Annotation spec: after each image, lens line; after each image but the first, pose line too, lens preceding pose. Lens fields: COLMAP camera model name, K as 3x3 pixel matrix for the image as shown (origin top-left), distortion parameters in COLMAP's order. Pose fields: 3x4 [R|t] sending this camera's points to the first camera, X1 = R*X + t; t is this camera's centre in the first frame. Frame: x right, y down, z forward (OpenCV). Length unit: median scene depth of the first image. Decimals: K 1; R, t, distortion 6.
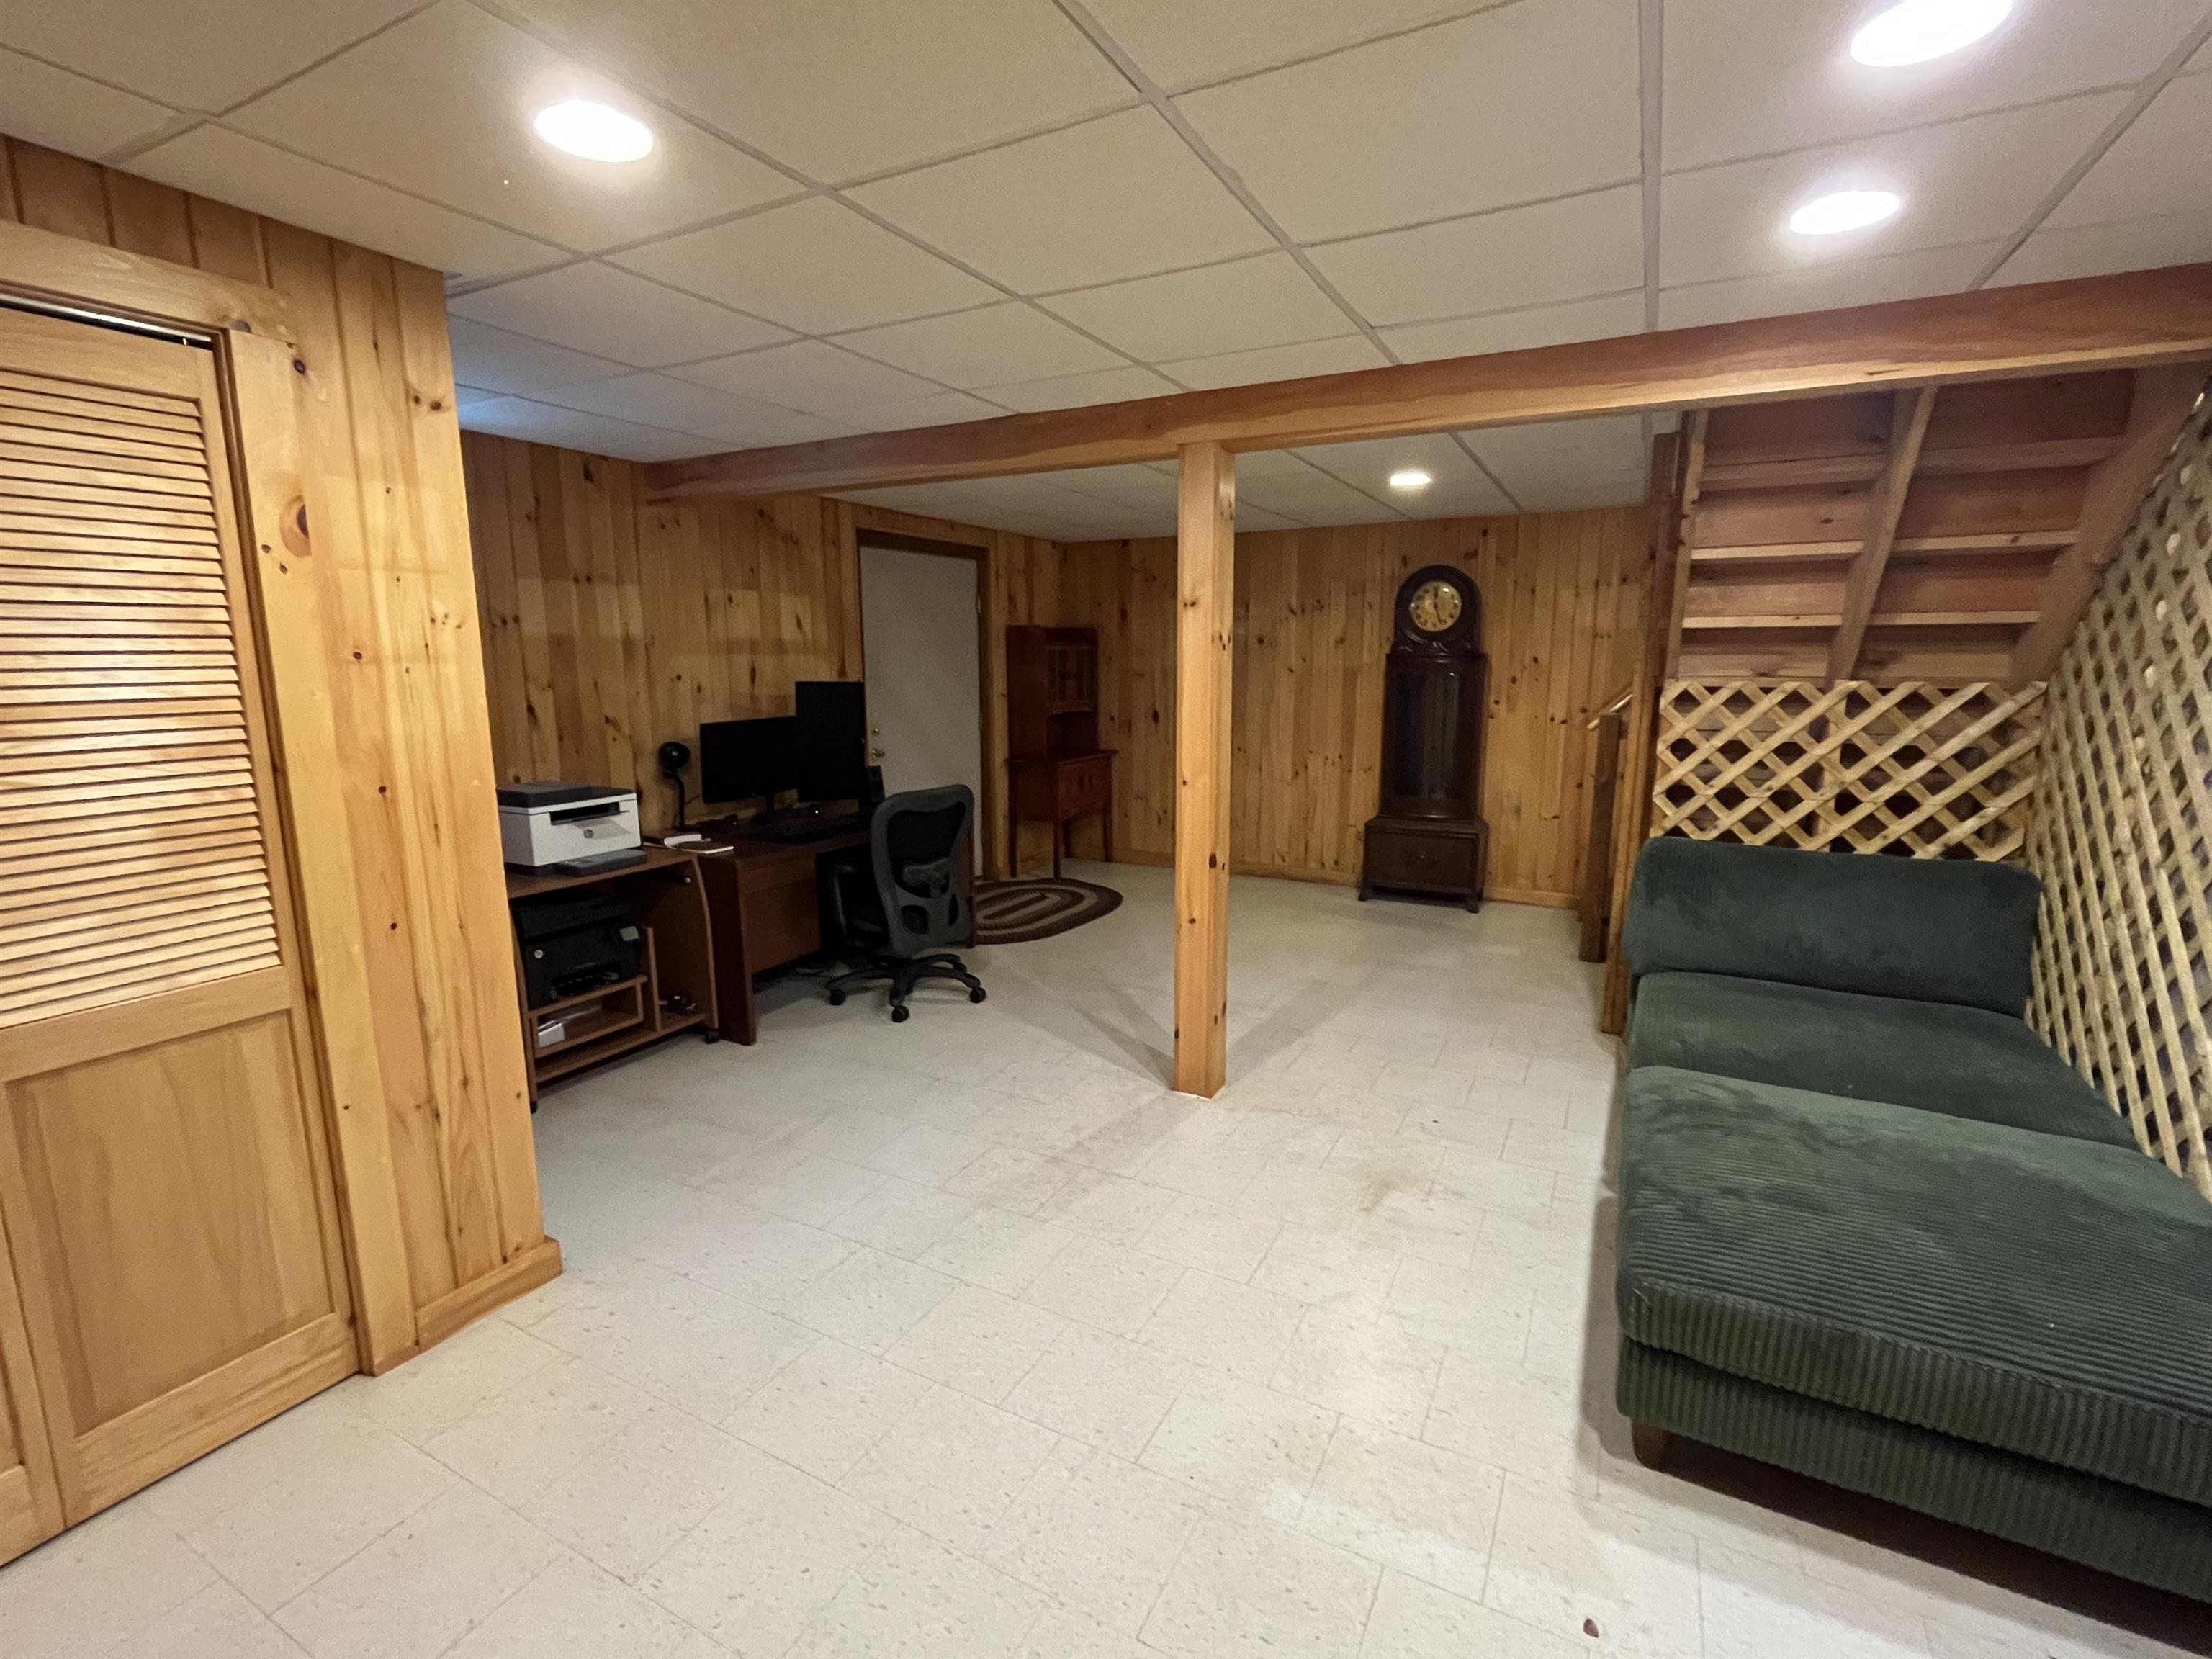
lens RADIAL K [[1012.7, 0, 1105.8], [0, 1012.7, 828.1], [0, 0, 1]] dist [-0.009863, 0.000150]
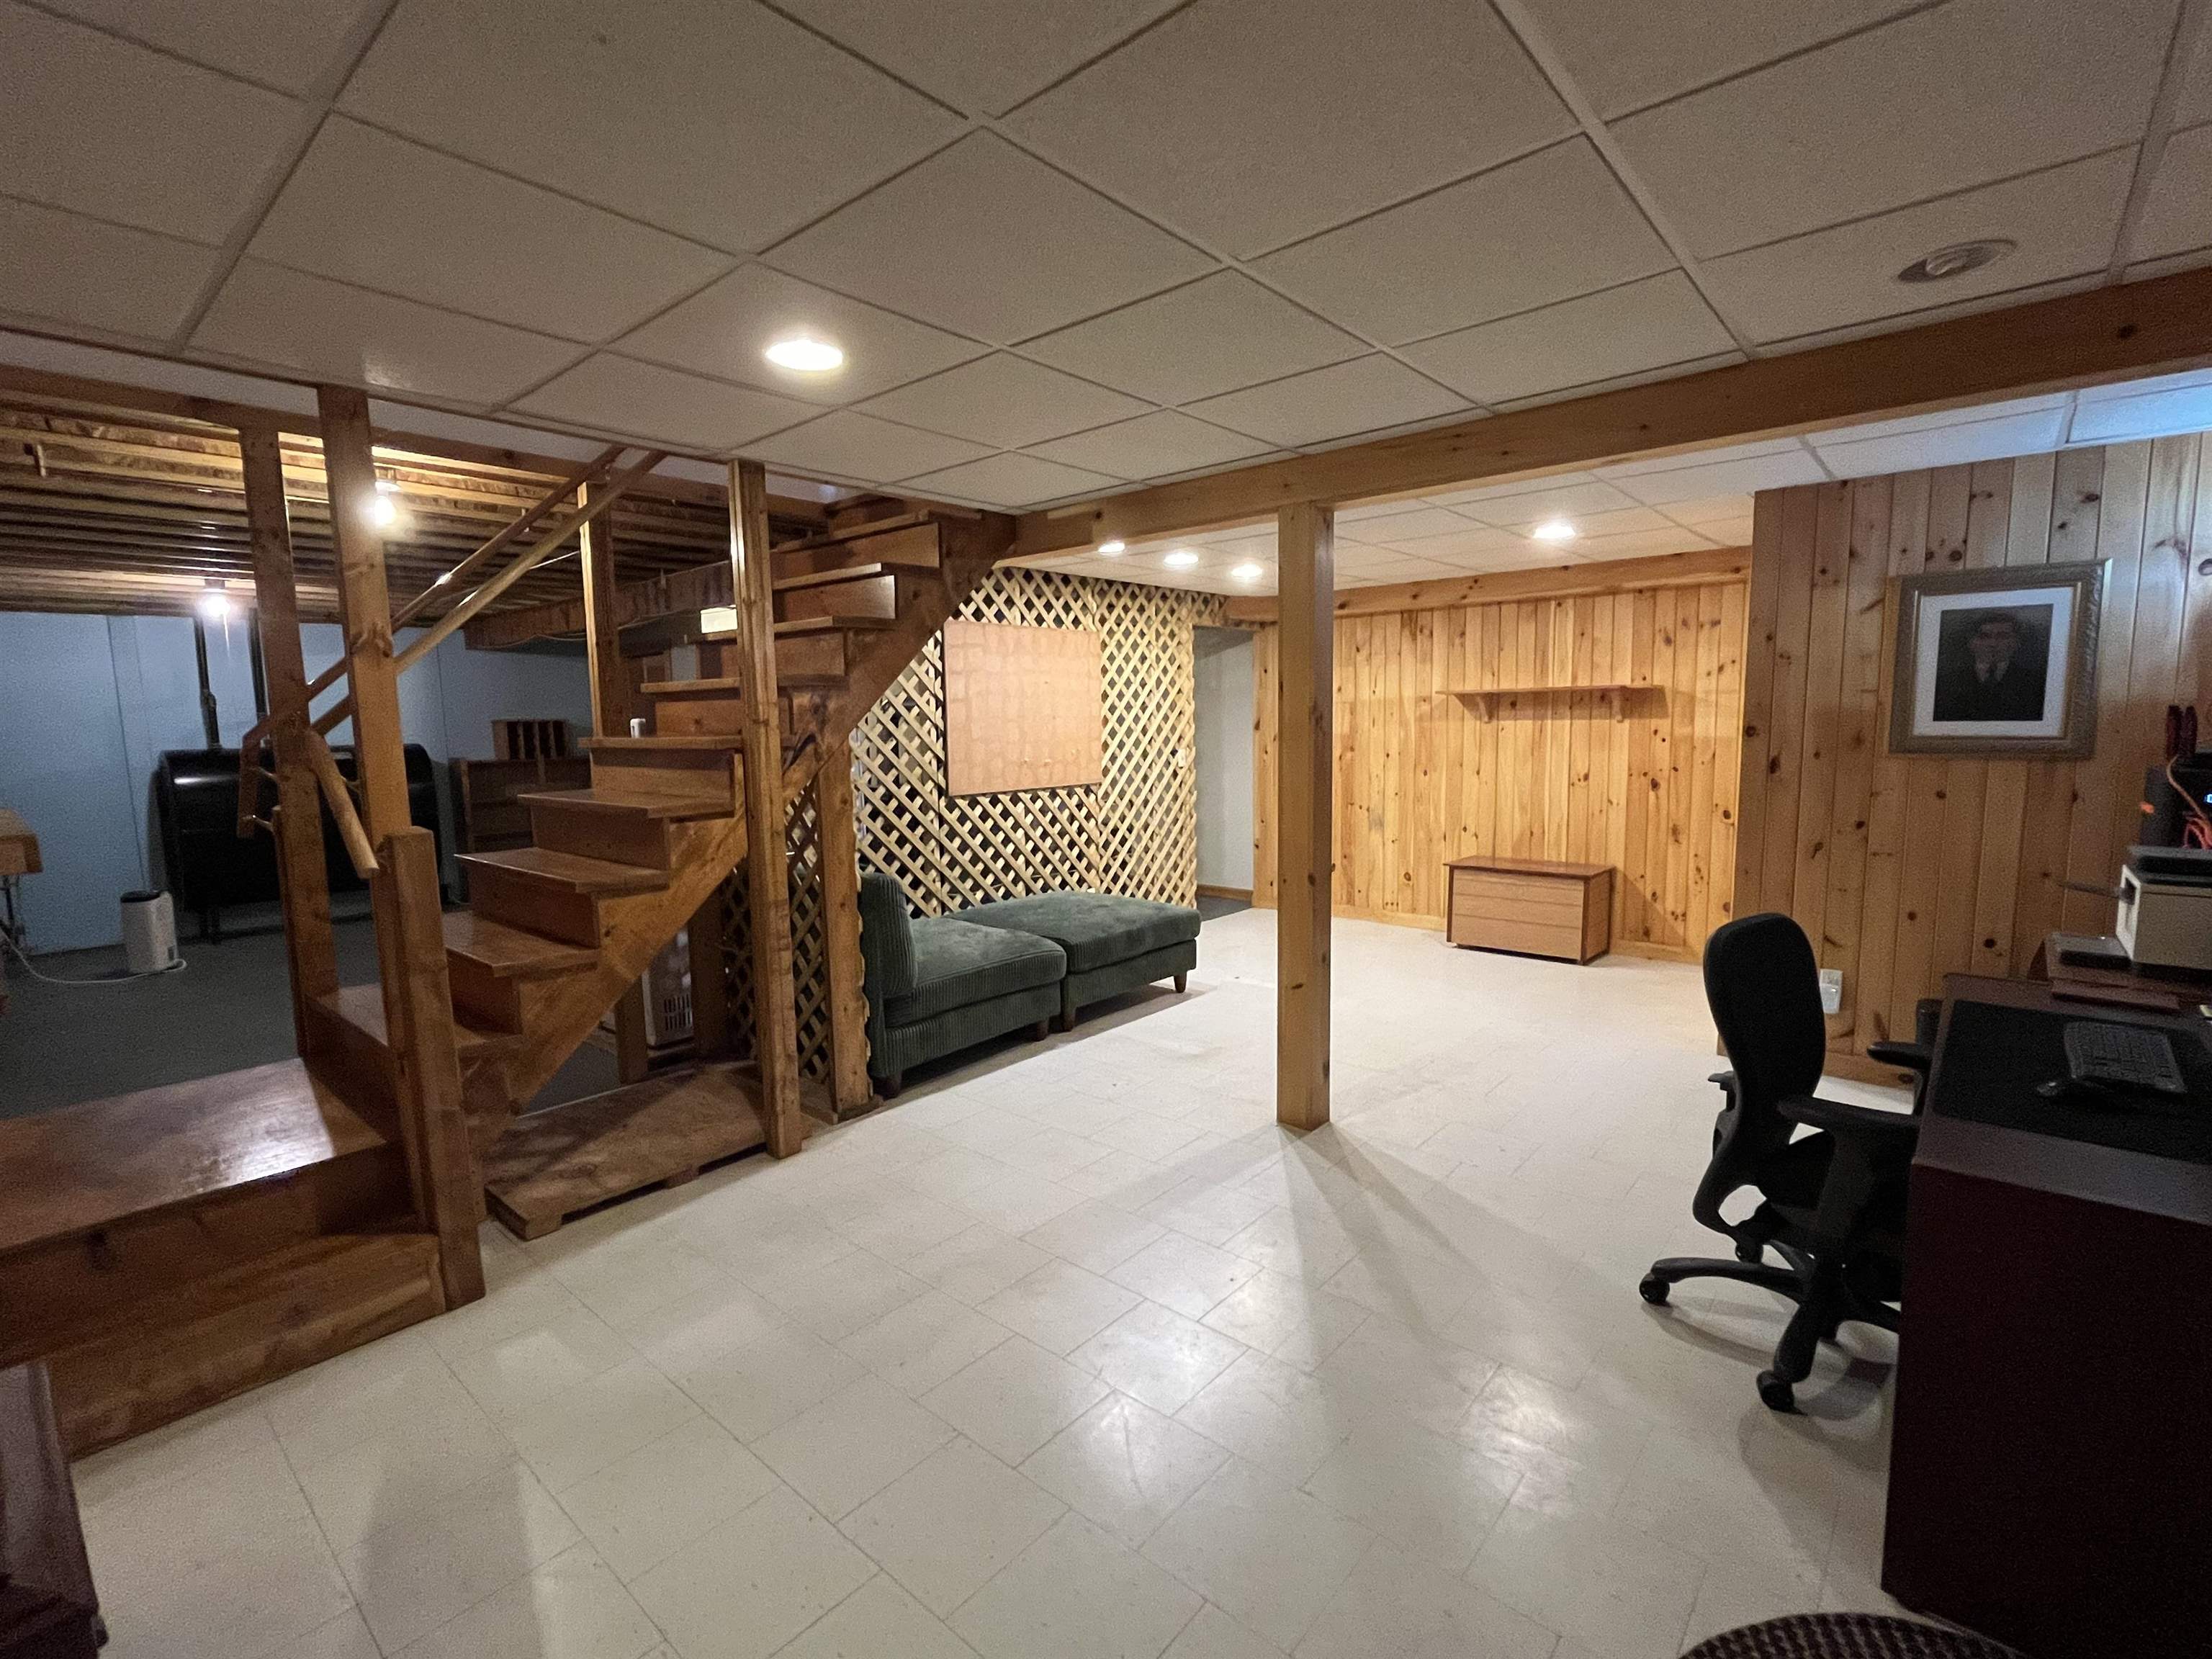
lens RADIAL K [[1012.7, 0, 1100.7], [0, 1012.7, 830.1], [0, 0, 1]] dist [-0.009863, 0.000150]
pose [[-0.973394, -0.007812, 0.229005, 0.052900], [0.057087, 0.959638, 0.275384, -0.281319], [-0.221913, 0.281130, -0.933660, 1.693744]]
